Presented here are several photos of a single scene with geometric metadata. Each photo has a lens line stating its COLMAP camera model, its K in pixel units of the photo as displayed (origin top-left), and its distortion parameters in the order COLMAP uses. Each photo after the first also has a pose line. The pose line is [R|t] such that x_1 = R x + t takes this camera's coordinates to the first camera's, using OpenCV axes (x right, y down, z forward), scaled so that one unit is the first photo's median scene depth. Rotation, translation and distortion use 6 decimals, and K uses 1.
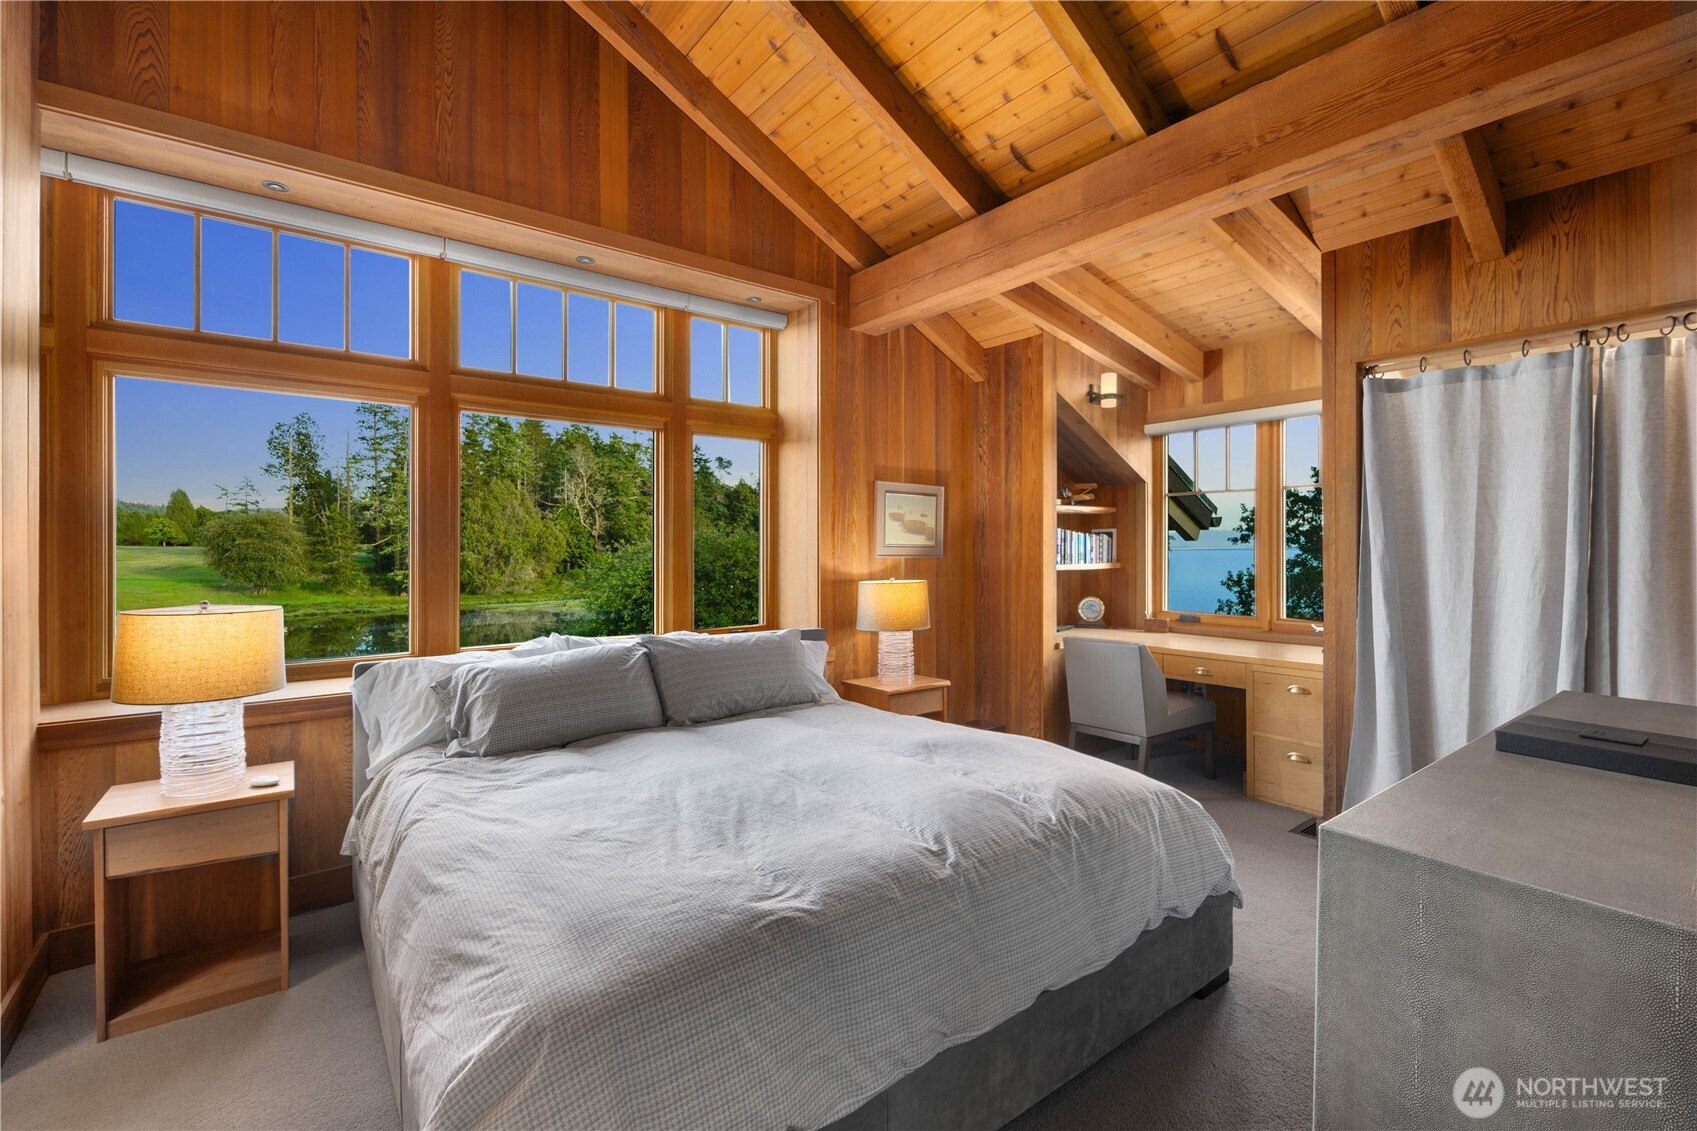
lens RADIAL K [[742.2, 0, 843.4], [0, 742.2, 546.5], [0, 0, 1]] dist [0.002388, 0.000066]
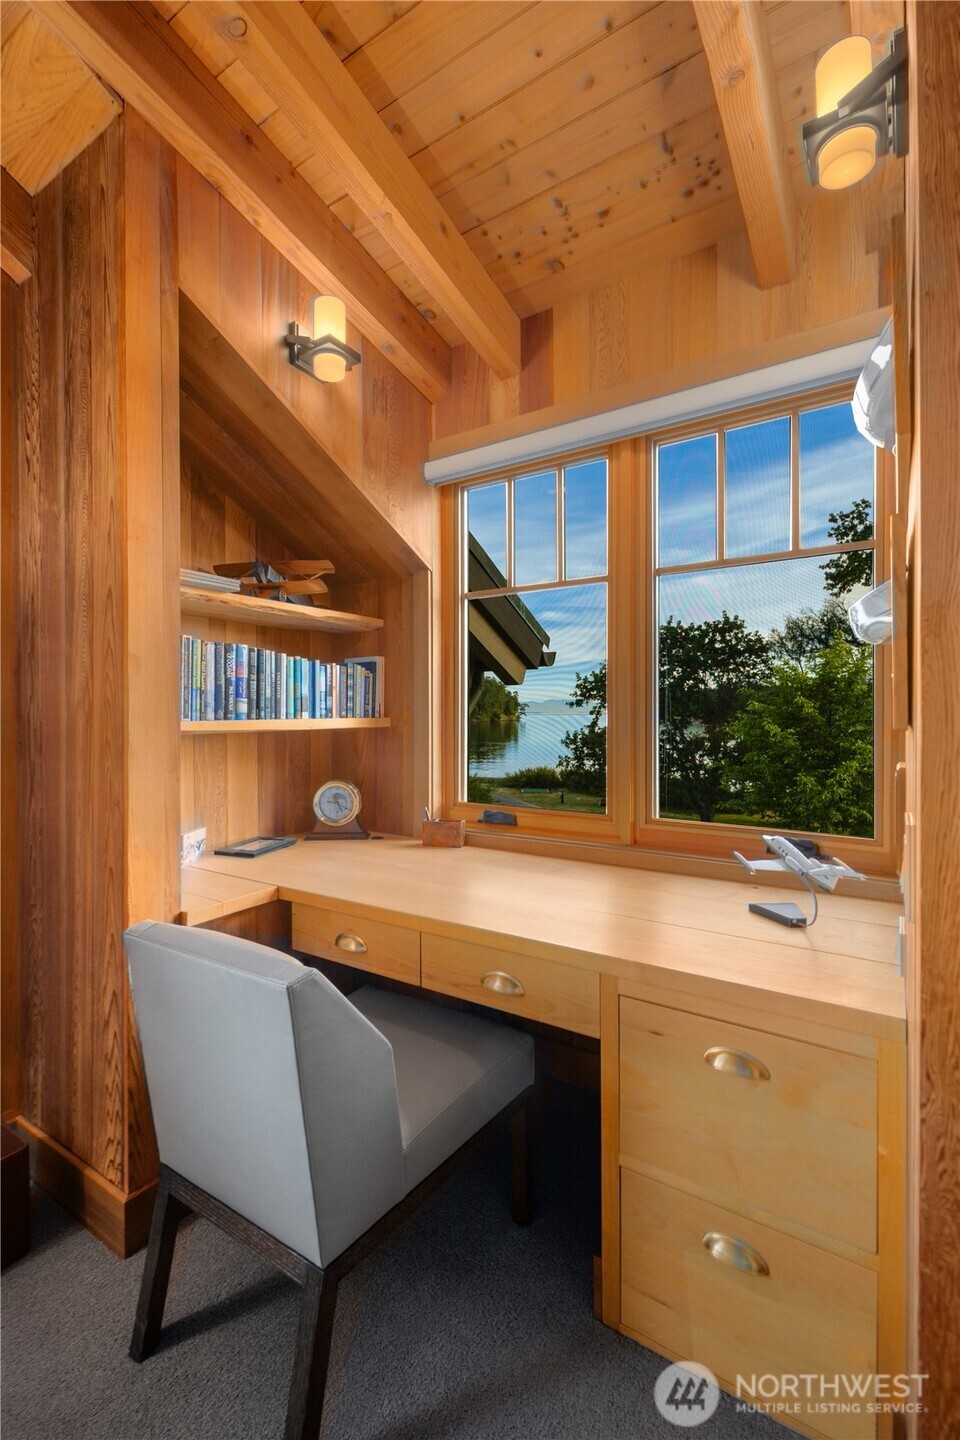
lens RADIAL K [[640.1, 0, 480.0], [0, 640.1, 720.0], [0, 0, 1]] dist [-0.000779, -0.000215]
pose [[0.941662, -0.004648, 0.336528, 0.294230], [0.000516, 0.999923, 0.012369, 0.019195], [-0.336560, -0.011474, 0.941592, 0.560980]]
